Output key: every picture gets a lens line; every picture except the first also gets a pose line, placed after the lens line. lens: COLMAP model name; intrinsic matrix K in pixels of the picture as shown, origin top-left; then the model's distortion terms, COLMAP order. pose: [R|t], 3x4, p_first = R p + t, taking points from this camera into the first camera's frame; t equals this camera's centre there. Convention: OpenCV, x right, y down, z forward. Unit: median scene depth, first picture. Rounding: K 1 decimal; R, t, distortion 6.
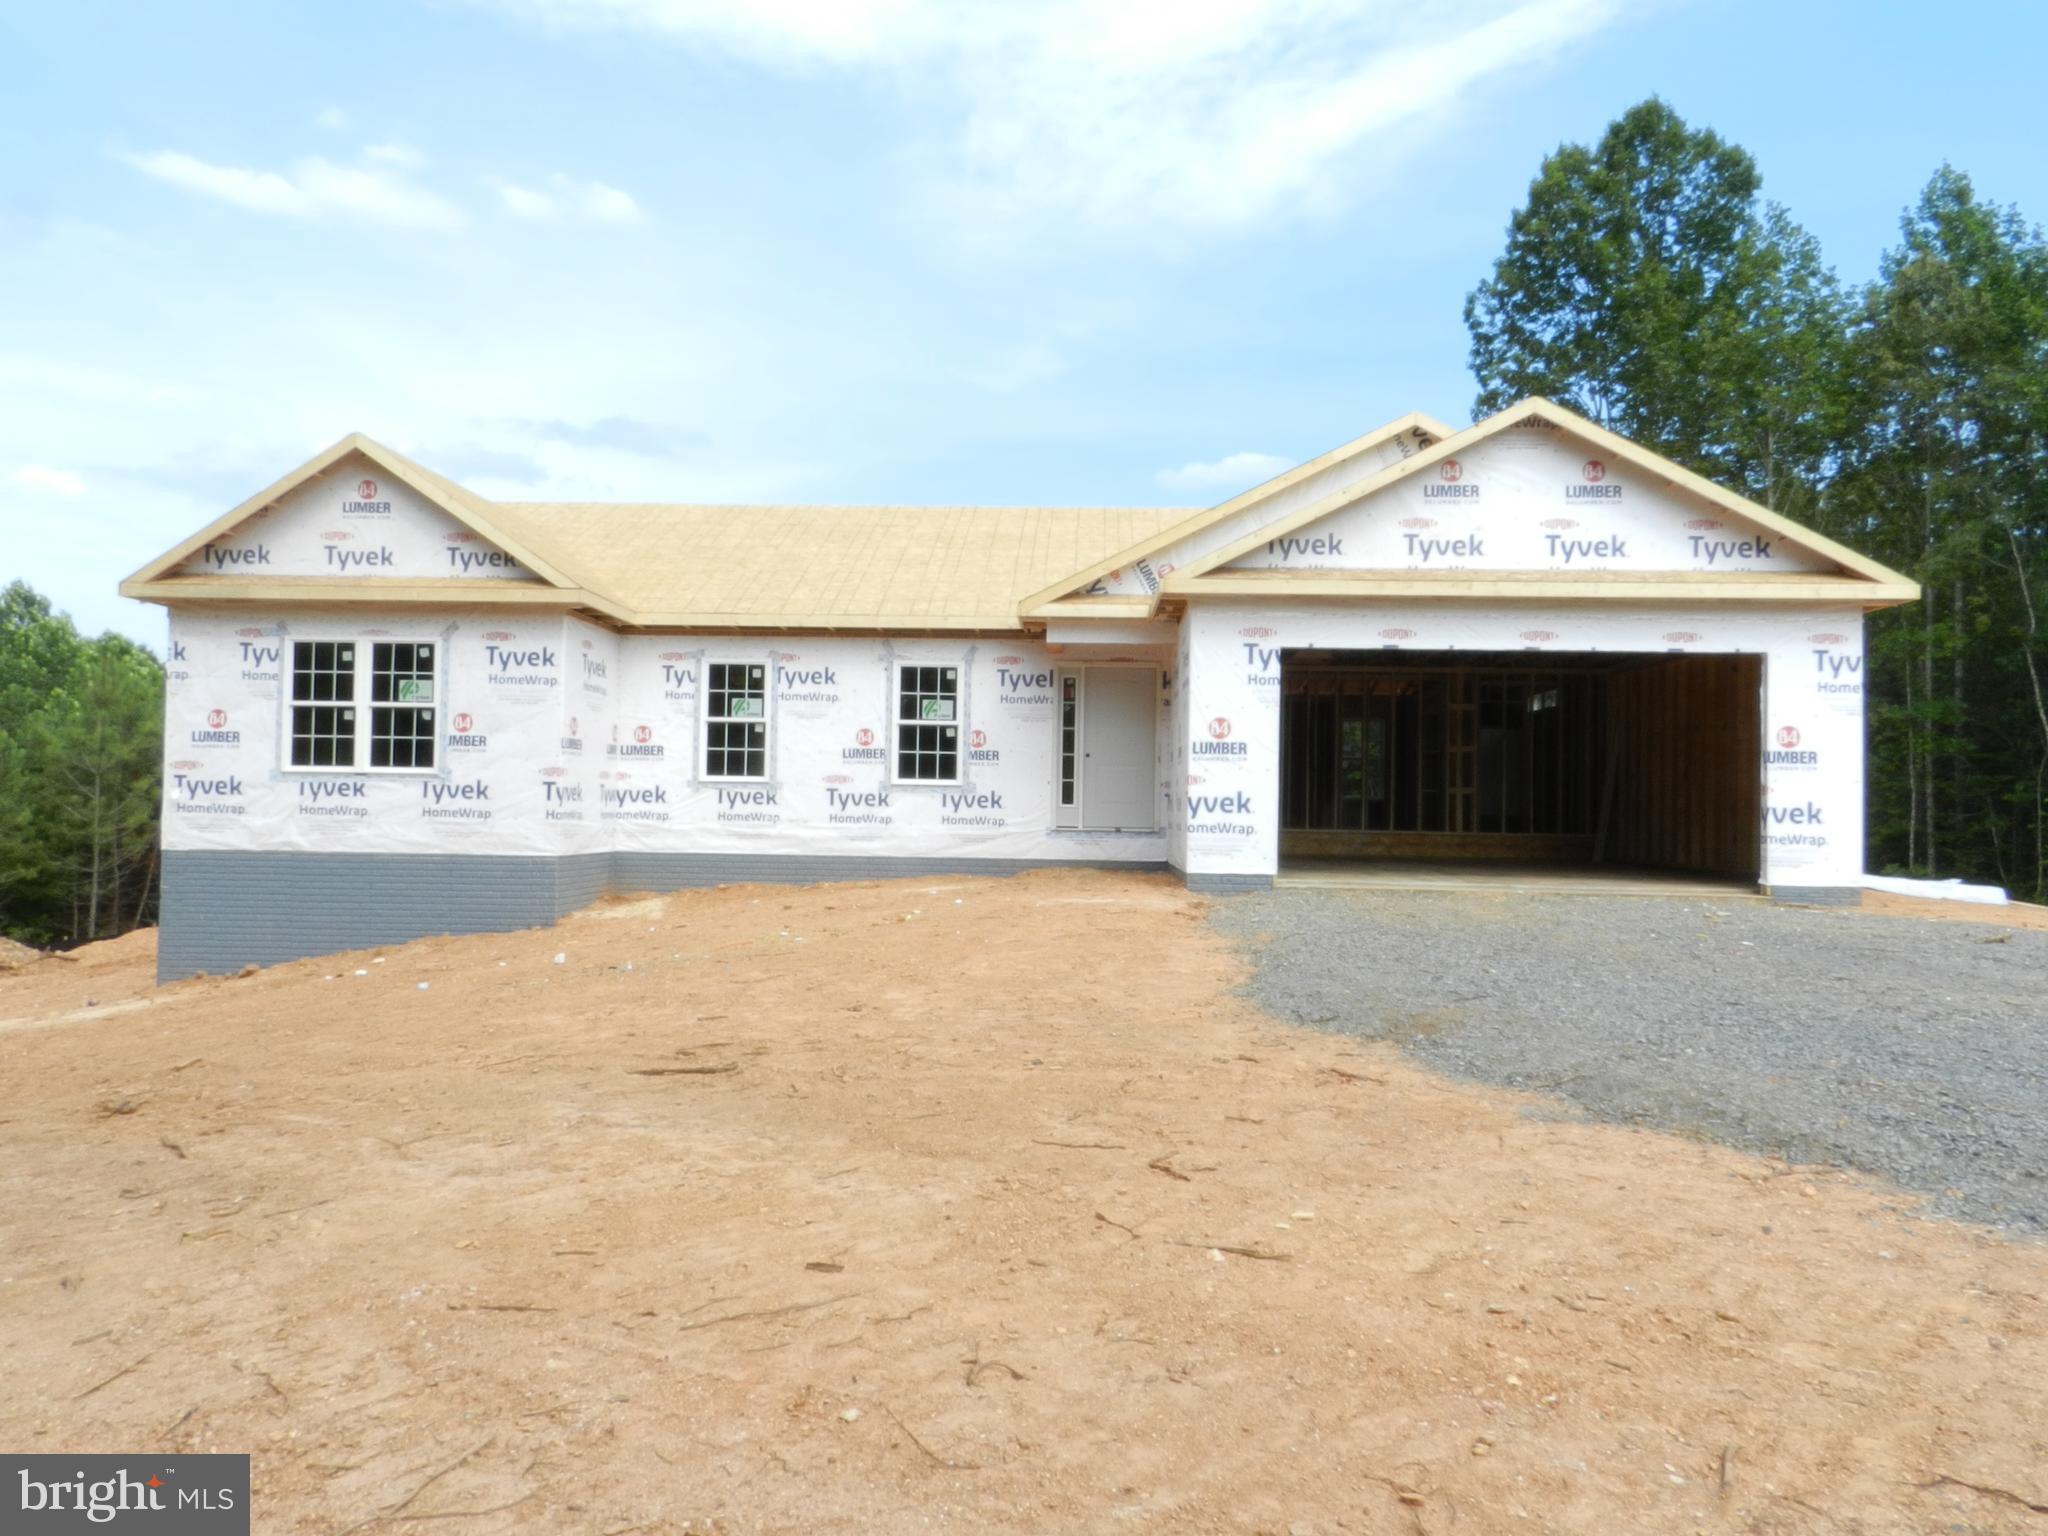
lens RADIAL K [[1384.7, 0, 1022.1], [0, 1384.7, 768.5], [0, 0, 1]] dist [0.011331, 0.001324]
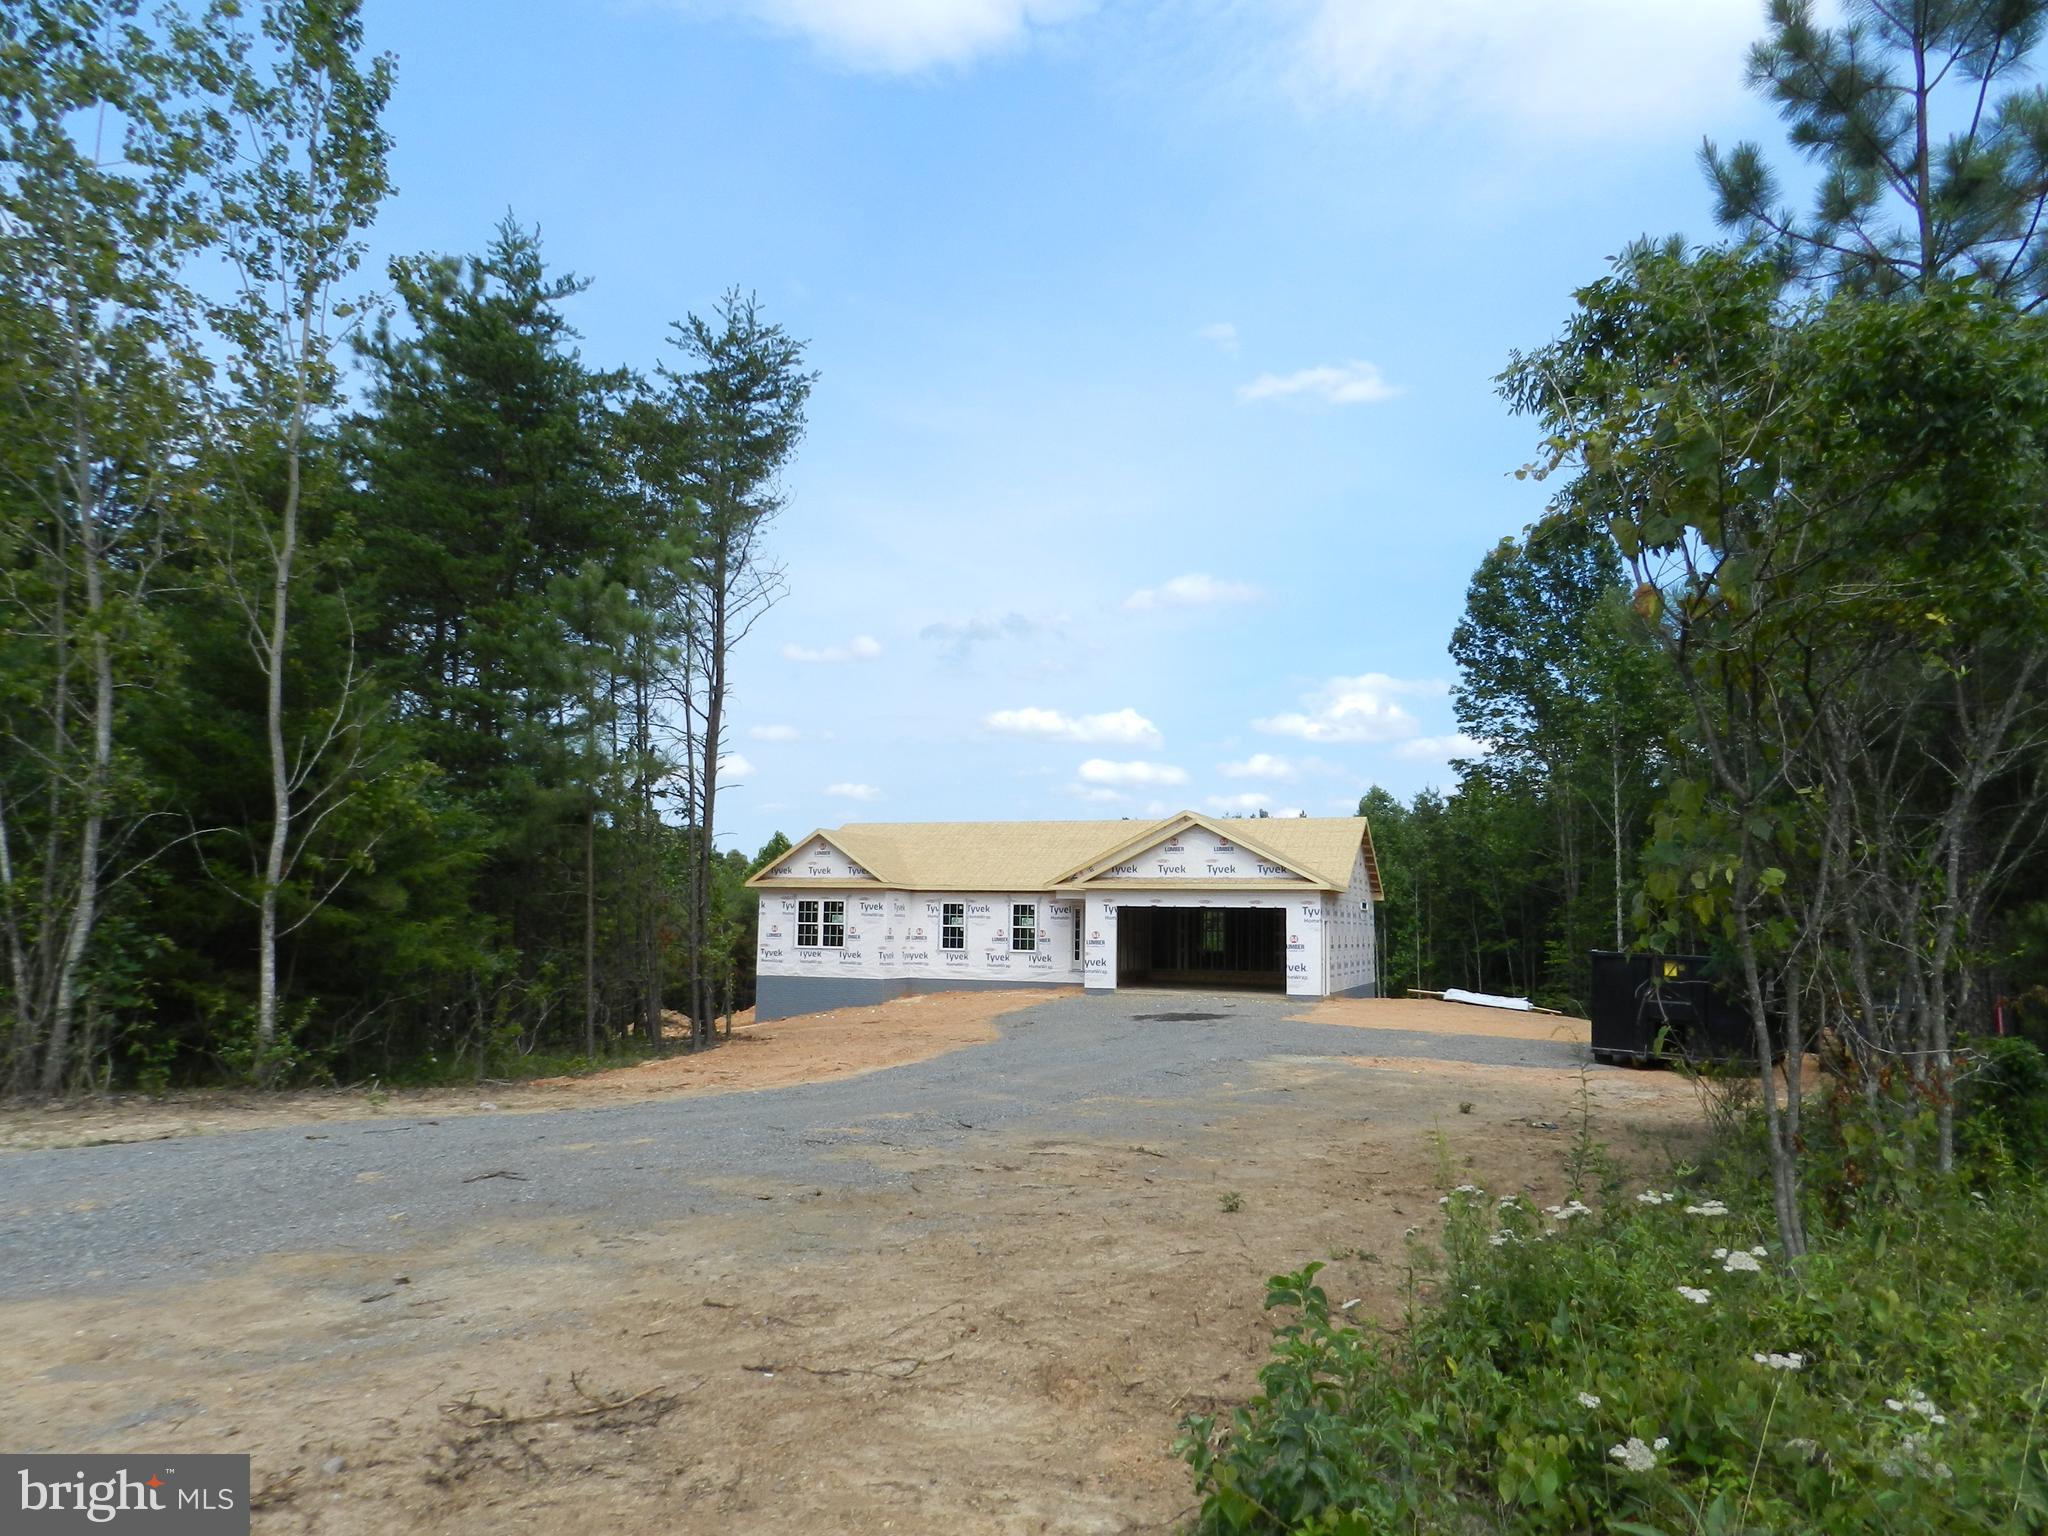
lens RADIAL K [[1376.3, 0, 1023.9], [0, 1376.3, 770.5], [0, 0, 1]] dist [-0.001324, -0.000061]
pose [[0.950503, -0.036880, -0.308520, 0.784278], [0.009096, 0.995808, -0.091016, -0.097440], [0.310583, 0.083705, 0.946854, -1.529784]]
